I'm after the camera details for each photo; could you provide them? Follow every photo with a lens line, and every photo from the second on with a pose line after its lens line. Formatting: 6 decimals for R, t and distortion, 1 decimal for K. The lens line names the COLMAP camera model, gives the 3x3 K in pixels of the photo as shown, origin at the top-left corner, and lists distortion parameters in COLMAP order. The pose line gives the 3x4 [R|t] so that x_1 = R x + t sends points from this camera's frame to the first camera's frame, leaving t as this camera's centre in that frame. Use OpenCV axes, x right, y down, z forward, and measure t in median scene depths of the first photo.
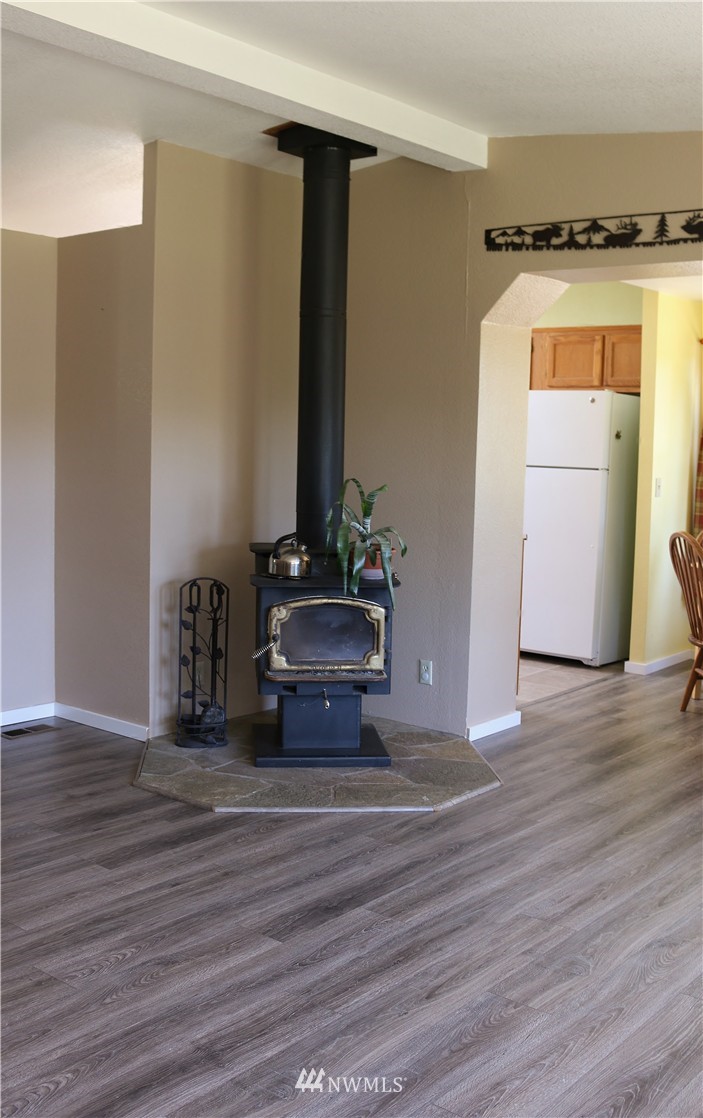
lens RADIAL K [[1186.2, 0, 356.5], [0, 1186.2, 557.4], [0, 0, 1]] dist [-0.013793, 0.000000]
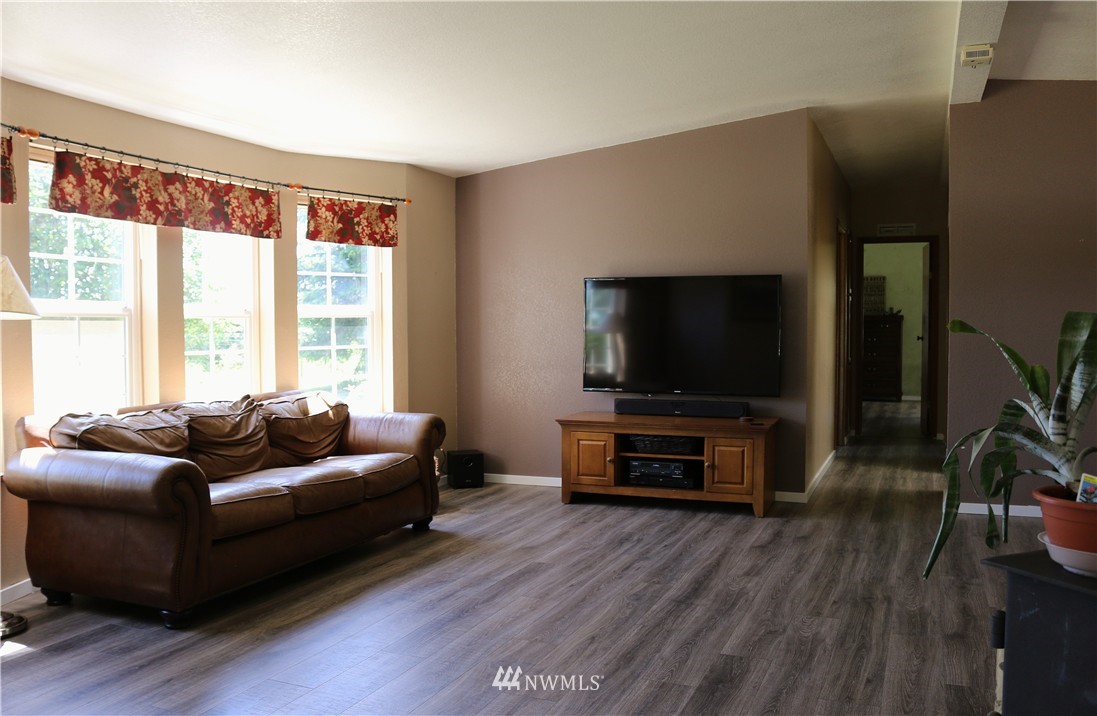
lens RADIAL K [[923.3, 0, 549.6], [0, 923.3, 352.5], [0, 0, 1]] dist [-0.090073, 0.015913]
pose [[-0.960727, -0.019109, -0.276836, 0.407842], [-0.054050, 0.991405, 0.119142, -0.116965], [0.272180, 0.129426, -0.953502, 1.877785]]
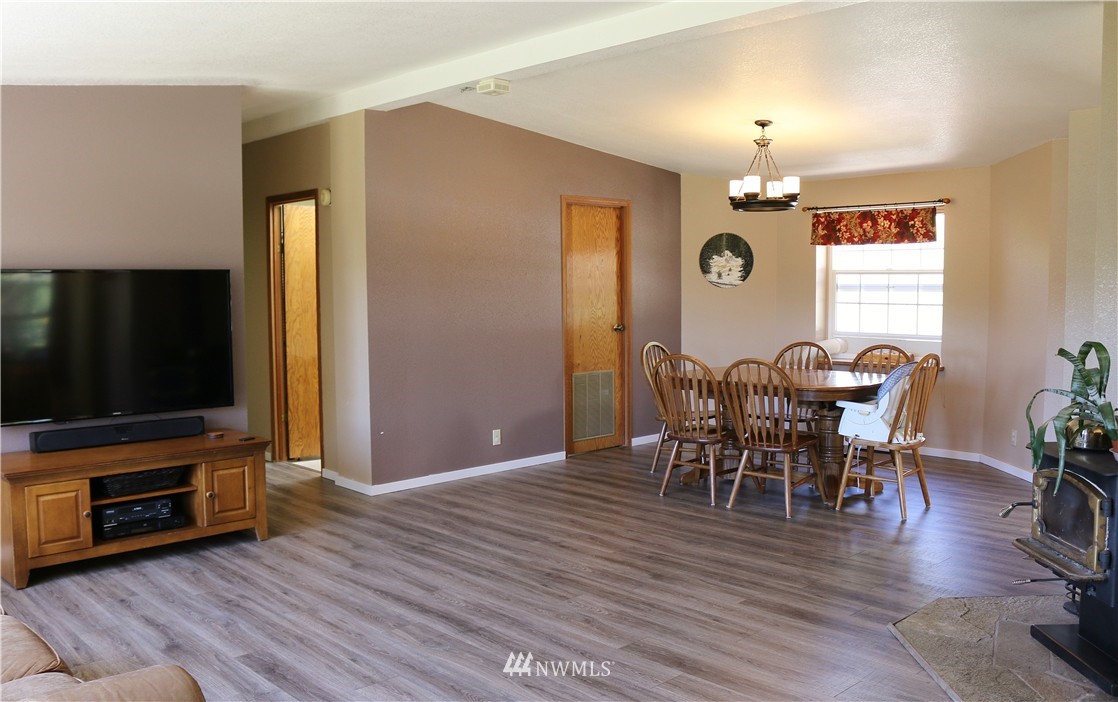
lens RADIAL K [[949.5, 0, 566.5], [0, 949.5, 341.1], [0, 0, 1]] dist [-0.125690, 0.059952]
pose [[-0.117425, 0.032567, -0.992548, 1.057530], [-0.102854, 0.993688, 0.044773, -0.087608], [0.987741, 0.107345, -0.113334, 1.031205]]
